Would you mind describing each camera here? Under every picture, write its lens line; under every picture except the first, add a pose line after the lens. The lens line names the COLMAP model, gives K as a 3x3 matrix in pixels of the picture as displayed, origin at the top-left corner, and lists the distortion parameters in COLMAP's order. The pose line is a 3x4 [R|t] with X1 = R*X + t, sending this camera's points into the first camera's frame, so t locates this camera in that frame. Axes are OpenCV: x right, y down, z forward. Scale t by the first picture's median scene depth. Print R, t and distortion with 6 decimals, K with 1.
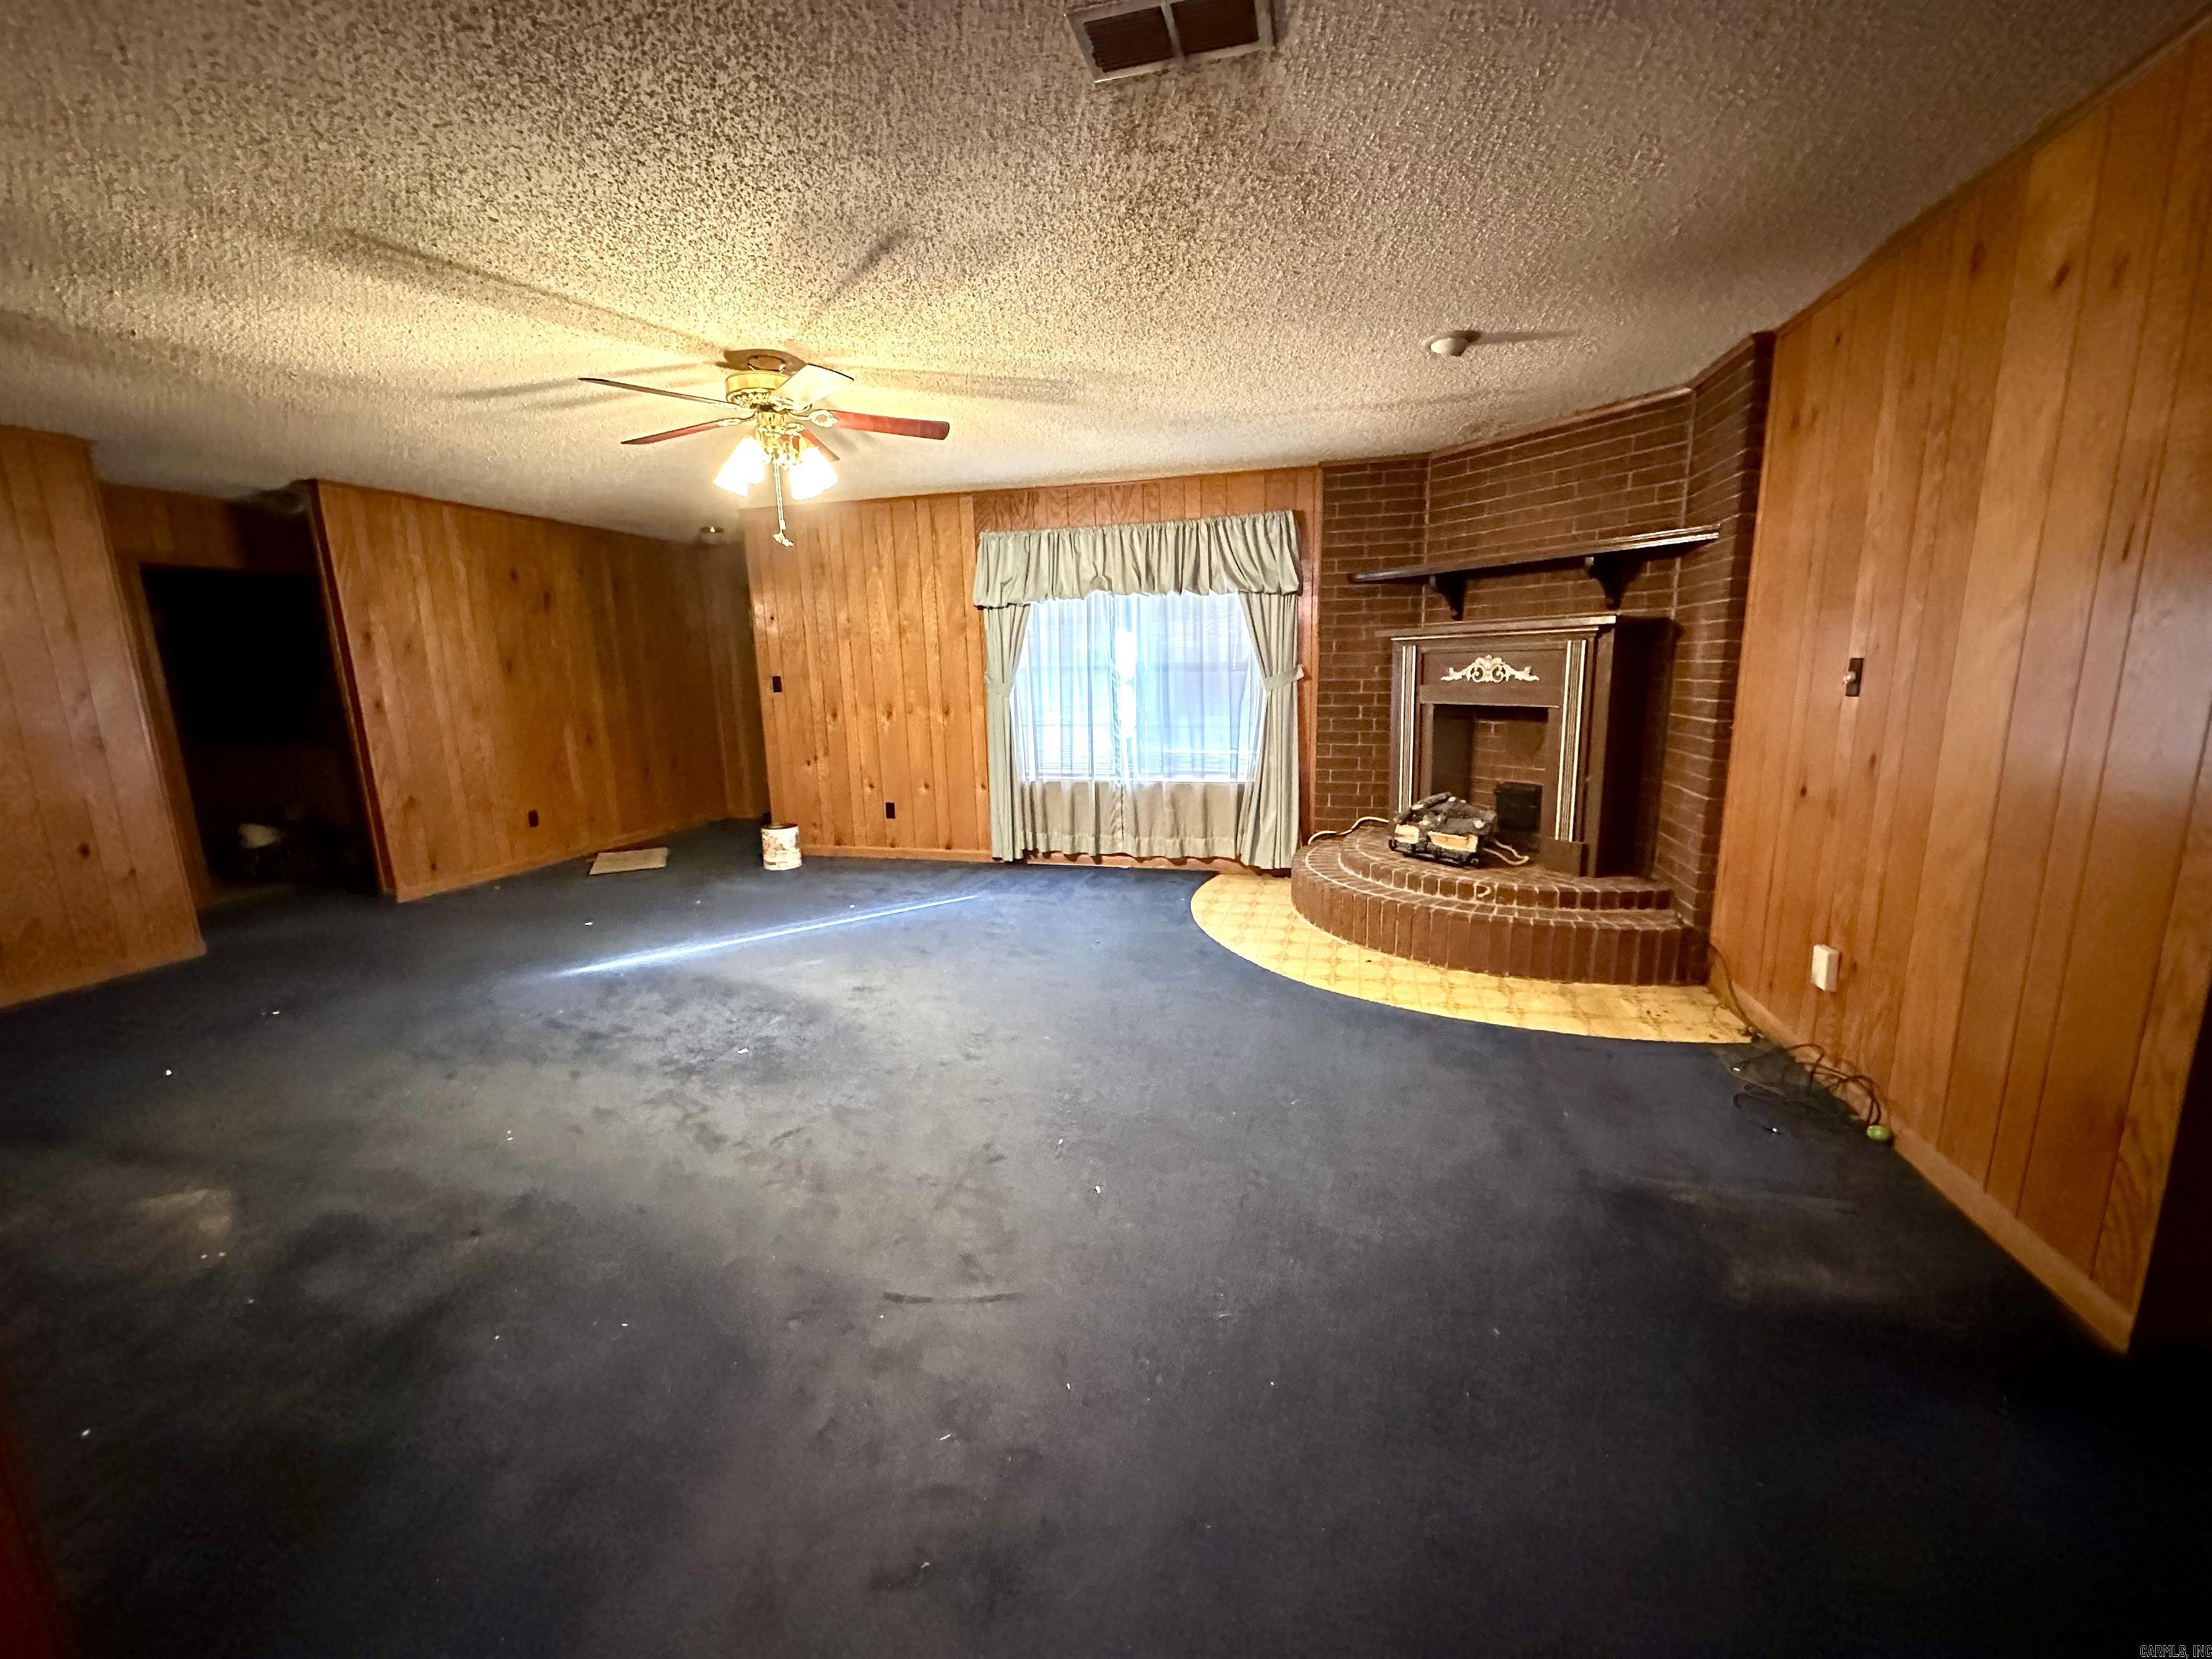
lens RADIAL K [[887.6, 0, 1107.4], [0, 887.6, 833.3], [0, 0, 1]] dist [-0.000053, 0.000066]
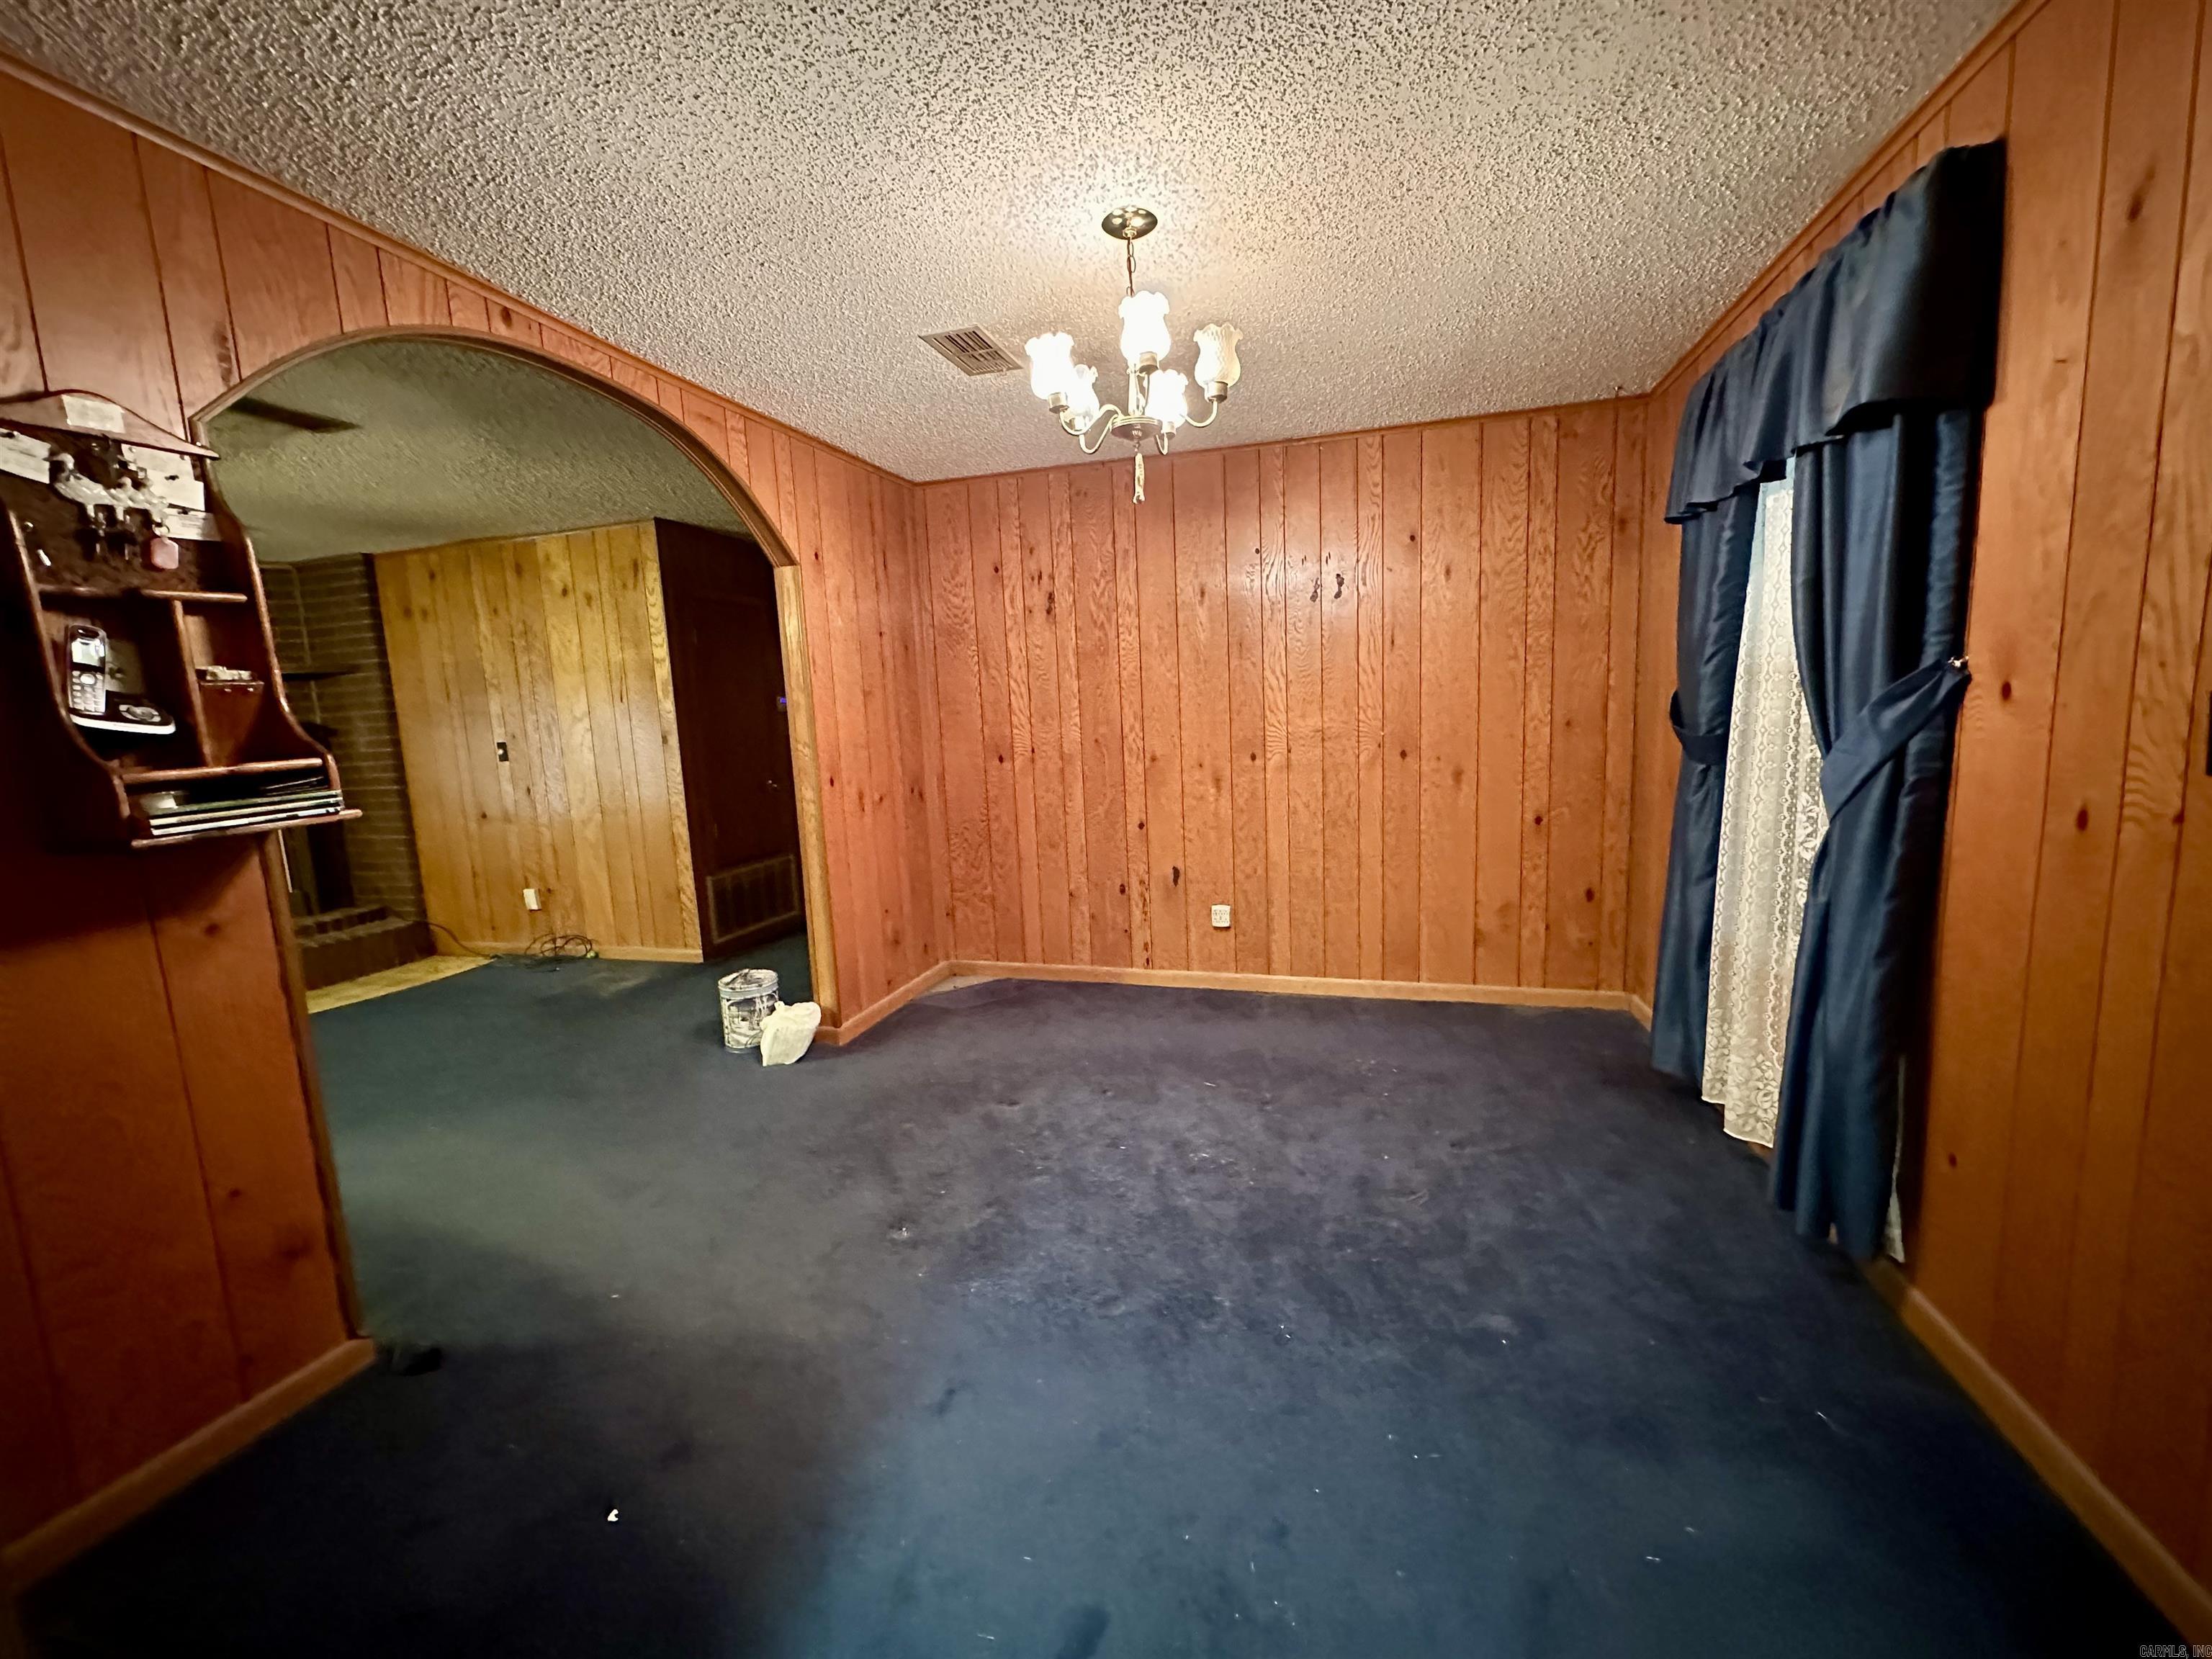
lens RADIAL K [[887.6, 0, 1109.6], [0, 887.6, 830.9], [0, 0, 1]] dist [-0.000053, 0.000066]
pose [[0.020280, -0.111953, 0.993506, -0.881178], [0.232867, 0.966910, 0.104203, 0.081864], [-0.972297, 0.229242, 0.045679, -0.287186]]
